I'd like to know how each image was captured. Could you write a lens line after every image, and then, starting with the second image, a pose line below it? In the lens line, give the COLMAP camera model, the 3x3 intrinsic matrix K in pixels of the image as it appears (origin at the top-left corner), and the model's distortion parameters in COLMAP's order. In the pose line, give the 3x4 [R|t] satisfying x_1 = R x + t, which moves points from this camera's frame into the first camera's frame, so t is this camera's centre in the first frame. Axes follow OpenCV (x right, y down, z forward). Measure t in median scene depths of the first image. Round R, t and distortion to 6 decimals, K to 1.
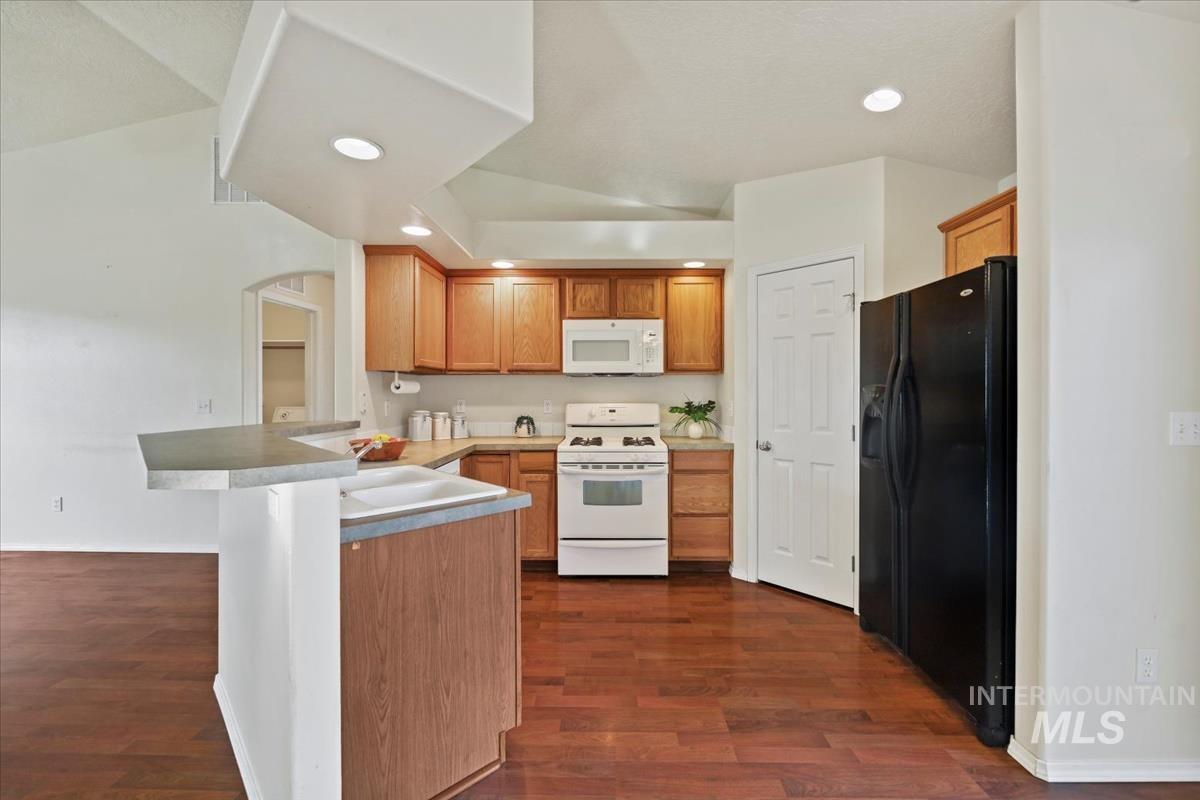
lens RADIAL K [[488.1, 0, 605.6], [0, 488.1, 392.7], [0, 0, 1]] dist [-0.000480, -0.000451]
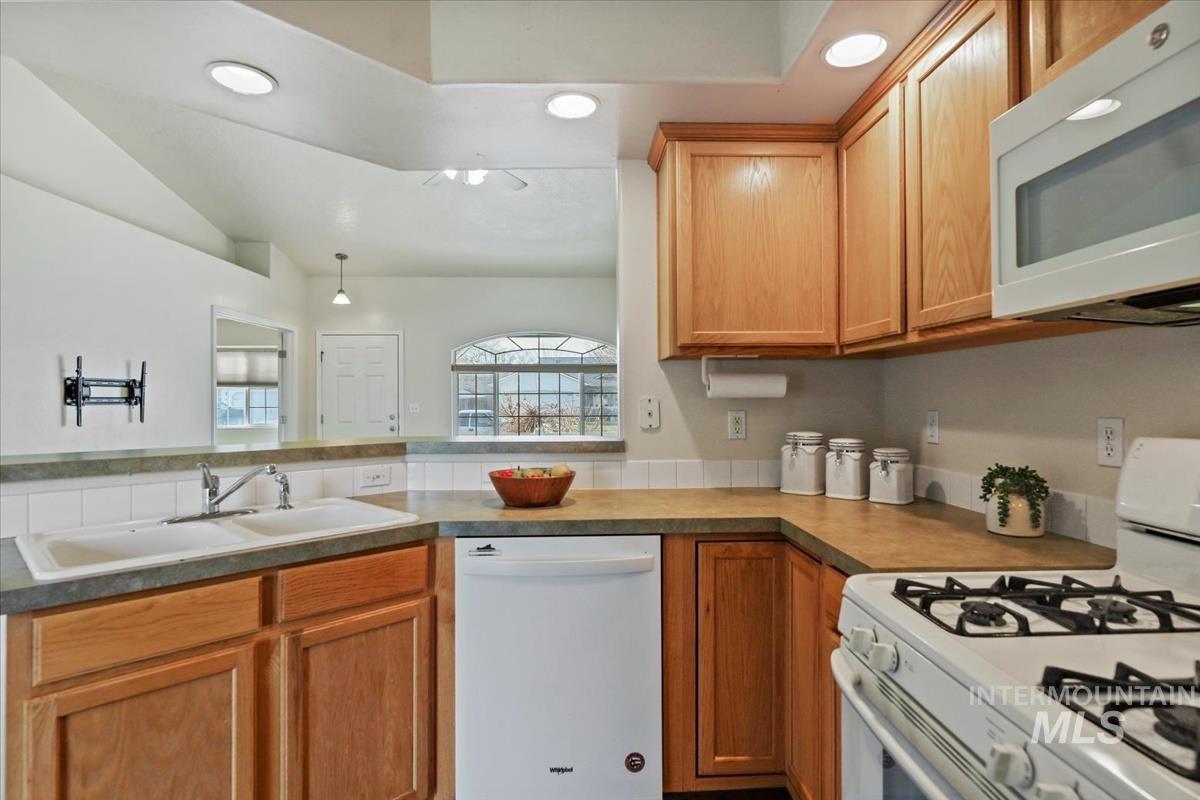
lens RADIAL K [[620.4, 0, 600.2], [0, 620.4, 396.3], [0, 0, 1]] dist [-0.003632, -0.000699]
pose [[0.045790, -0.005645, -0.998935, 0.275766], [0.004041, 0.999977, -0.005466, 0.003236], [0.998943, -0.003787, 0.045812, 0.859278]]
